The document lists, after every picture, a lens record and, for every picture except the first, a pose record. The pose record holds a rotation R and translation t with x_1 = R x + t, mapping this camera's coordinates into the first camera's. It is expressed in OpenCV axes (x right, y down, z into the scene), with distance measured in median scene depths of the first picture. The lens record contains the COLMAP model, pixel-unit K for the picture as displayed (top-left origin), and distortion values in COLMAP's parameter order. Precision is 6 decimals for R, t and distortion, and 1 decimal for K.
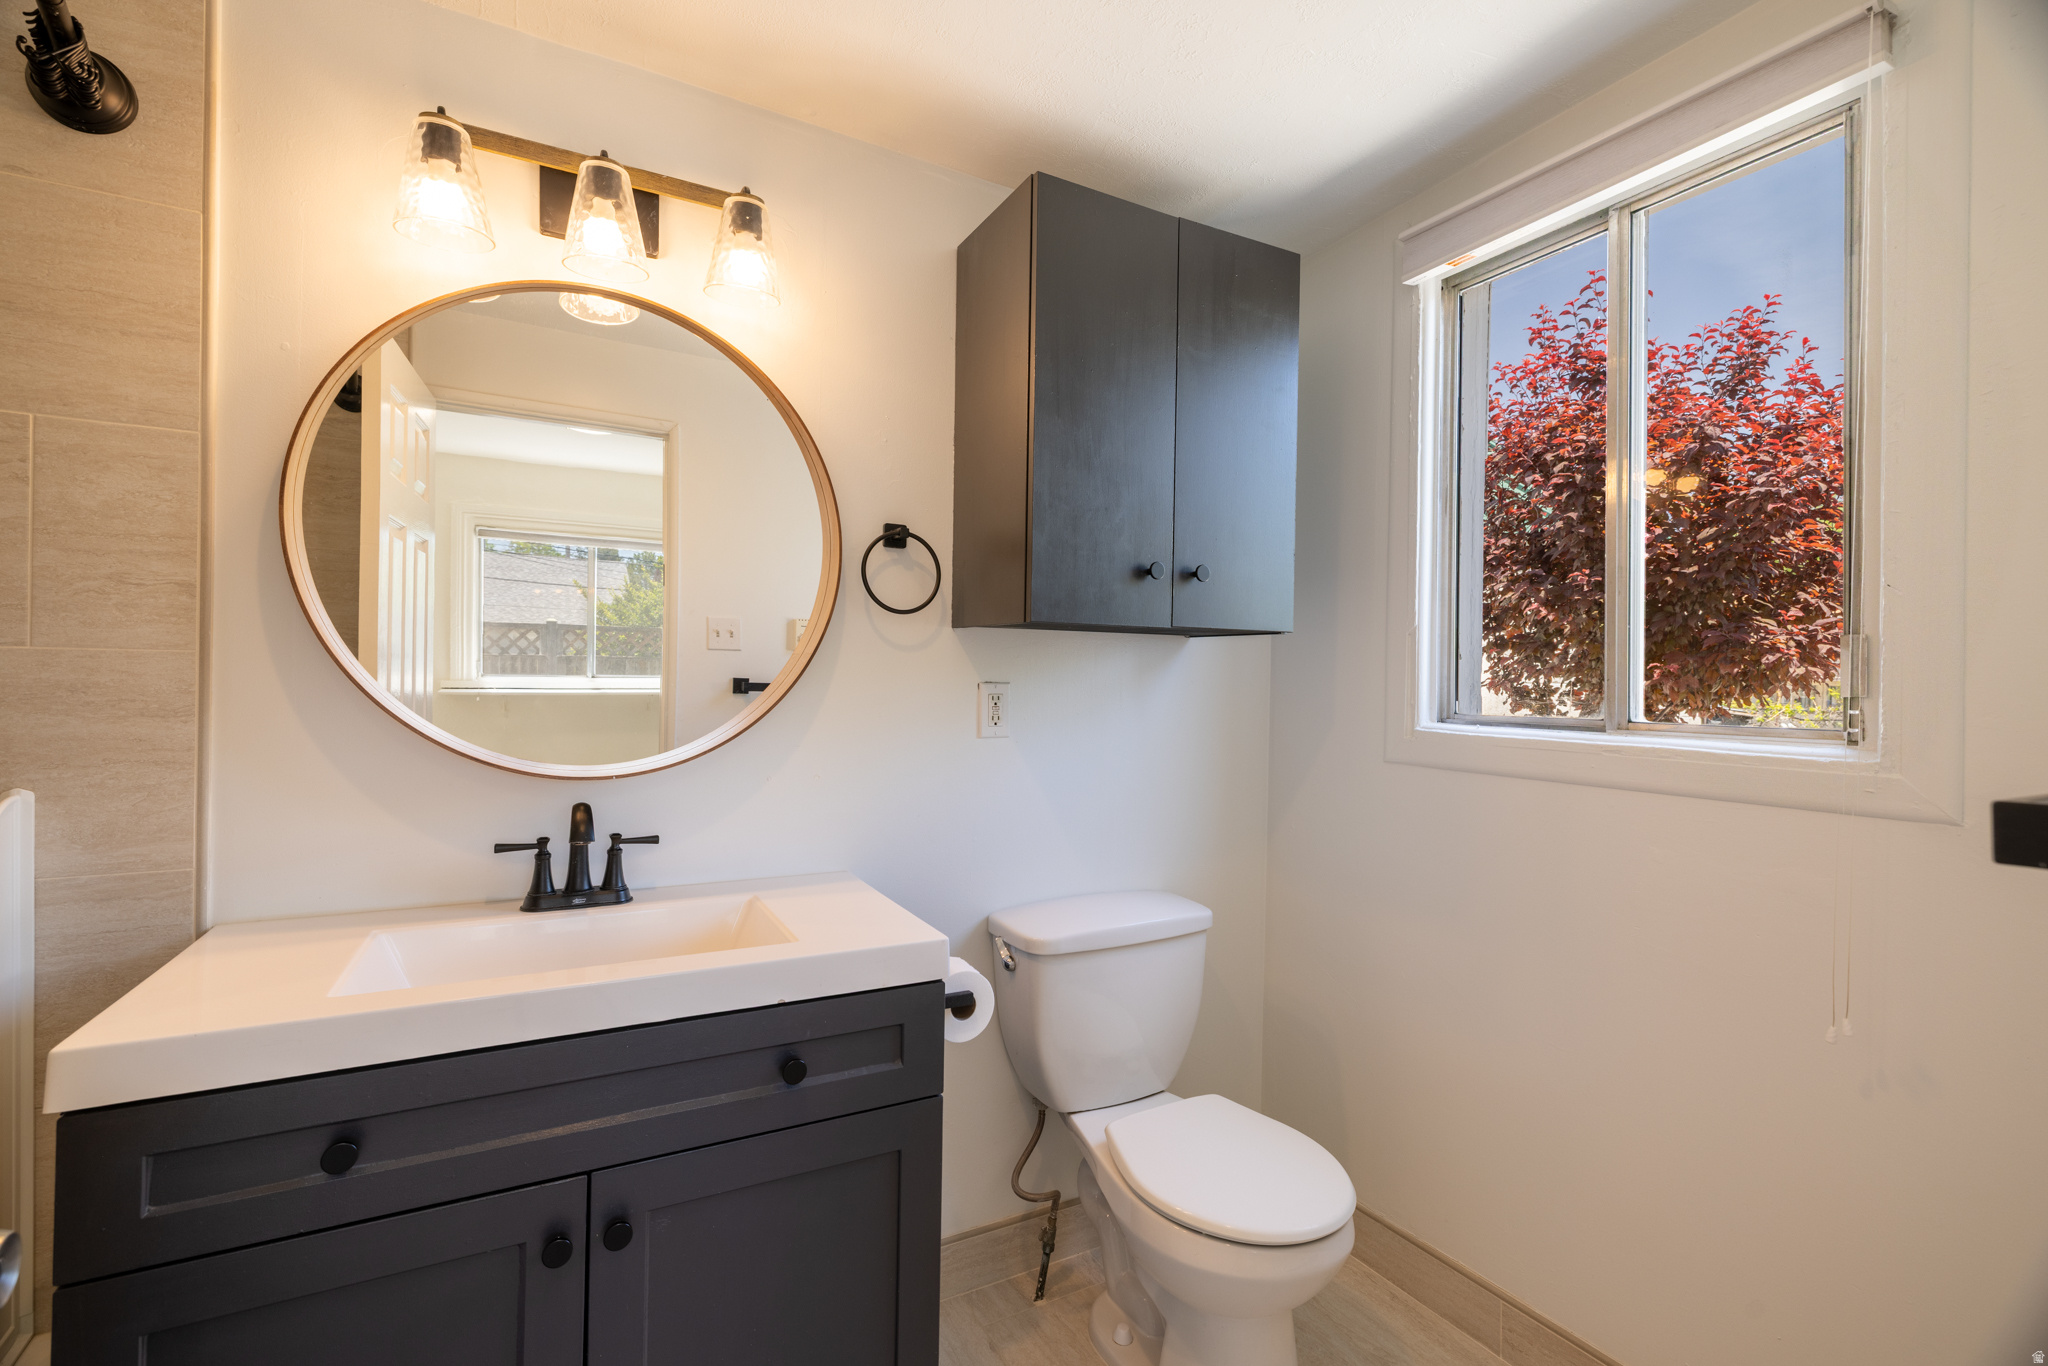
lens RADIAL K [[885.5, 0, 1021.4], [0, 885.5, 676.9], [0, 0, 1]] dist [-0.001147, -0.000183]
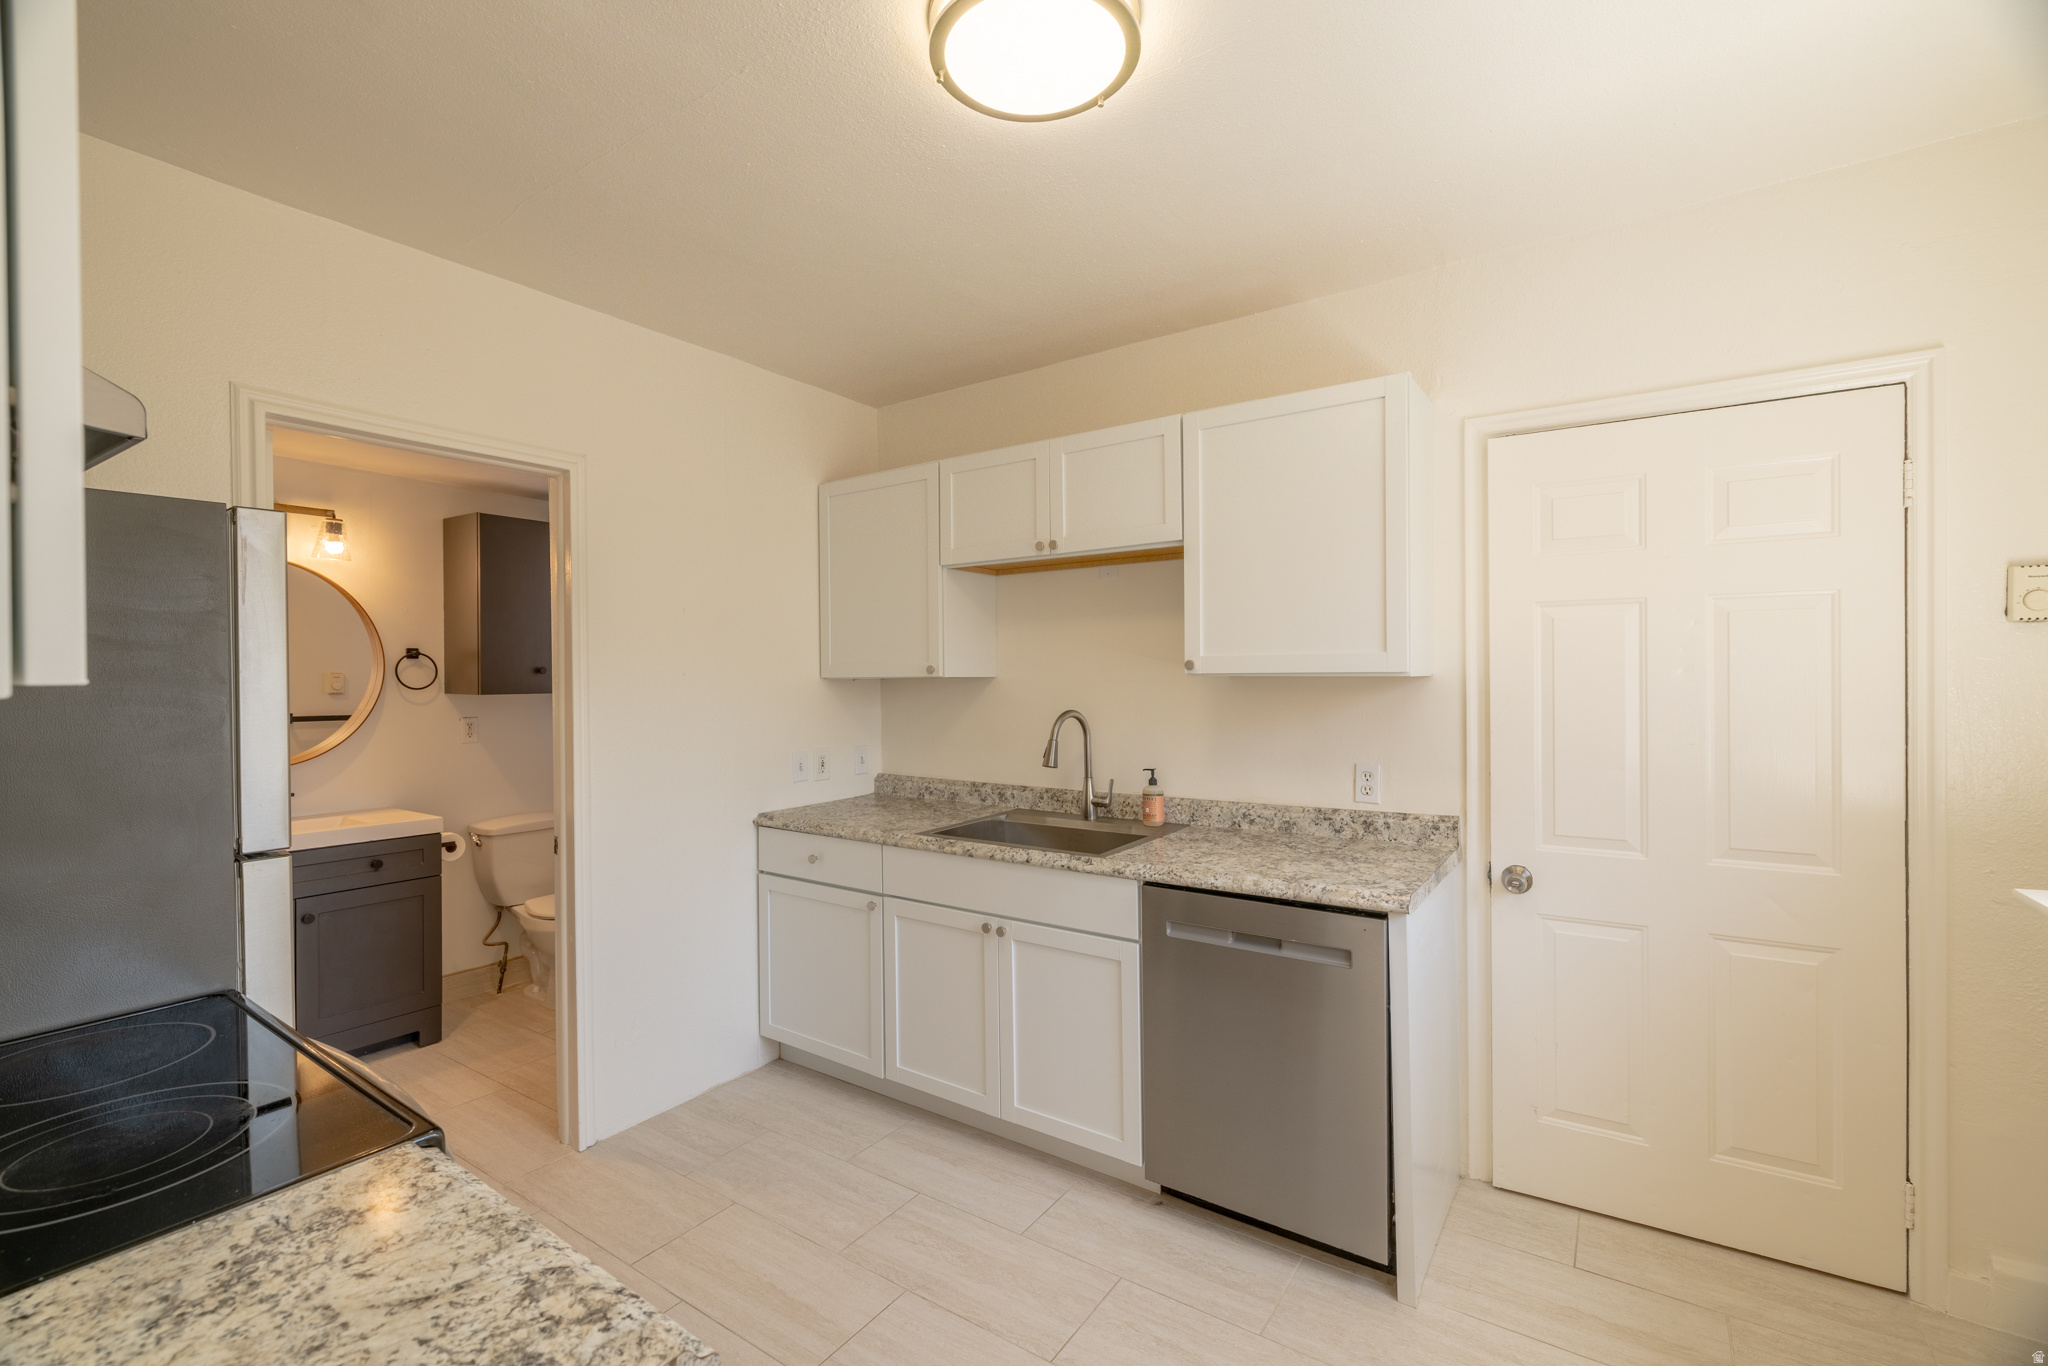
lens RADIAL K [[885.1, 0, 1024.0], [0, 885.1, 683.0], [0, 0, 1]] dist [0.000079, -0.000006]
pose [[0.886153, -0.020076, 0.462958, 0.211805], [0.014260, 0.999769, 0.016059, -0.115930], [-0.463173, -0.007629, 0.886235, -1.906741]]
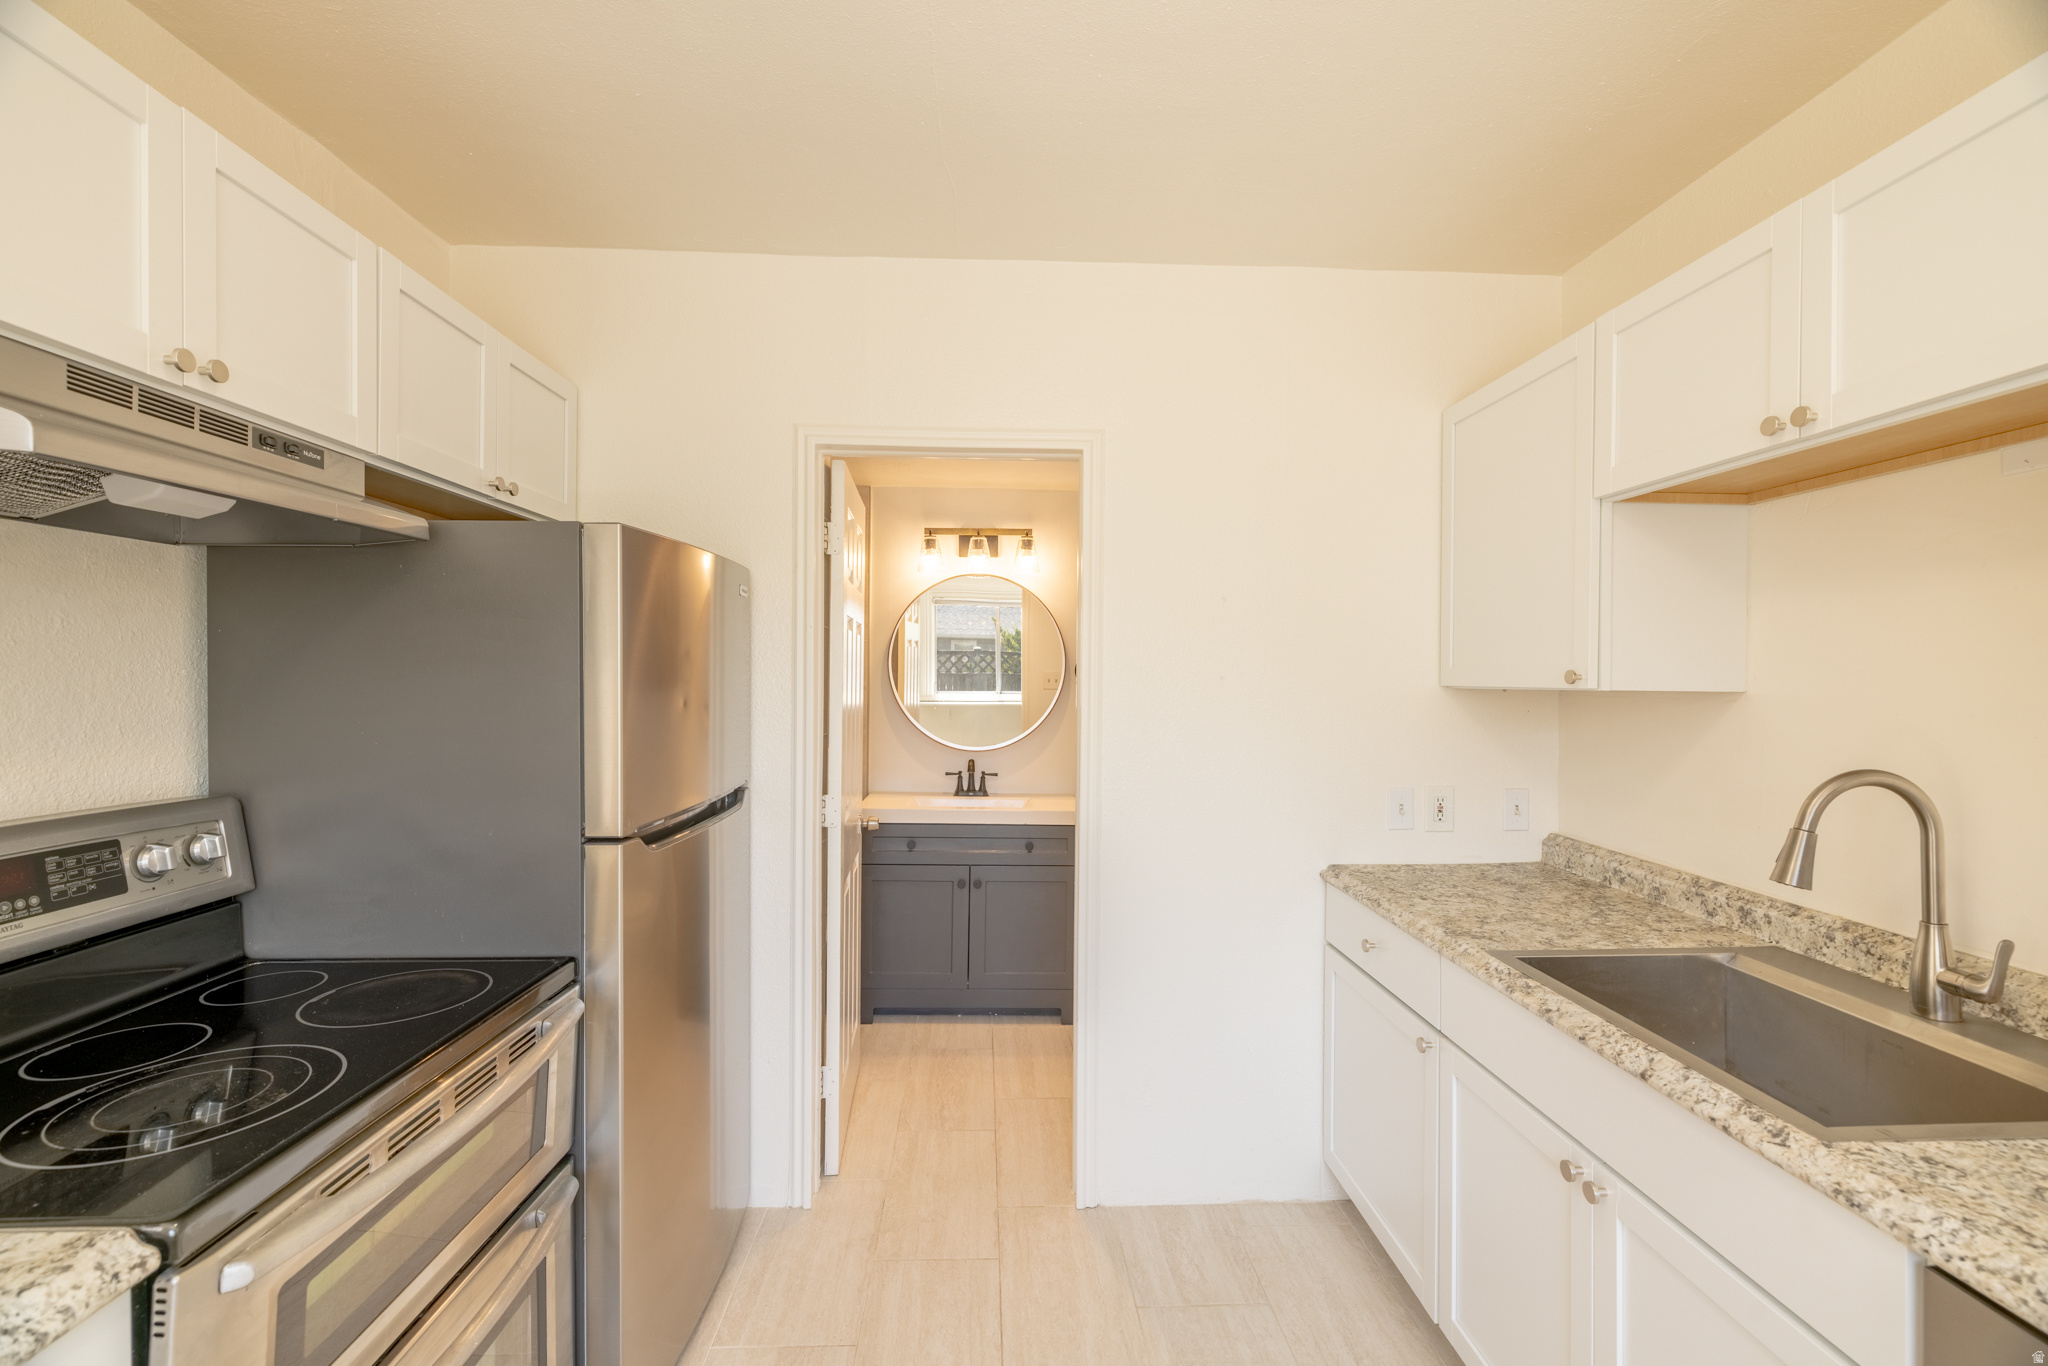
lens RADIAL K [[886.5, 0, 1022.0], [0, 886.5, 678.6], [0, 0, 1]] dist [0.001406, 0.000251]
pose [[0.902227, 0.000323, -0.431261, 0.822886], [0.001821, 0.999988, 0.004559, -0.121545], [0.431257, -0.004899, 0.902216, -1.407381]]
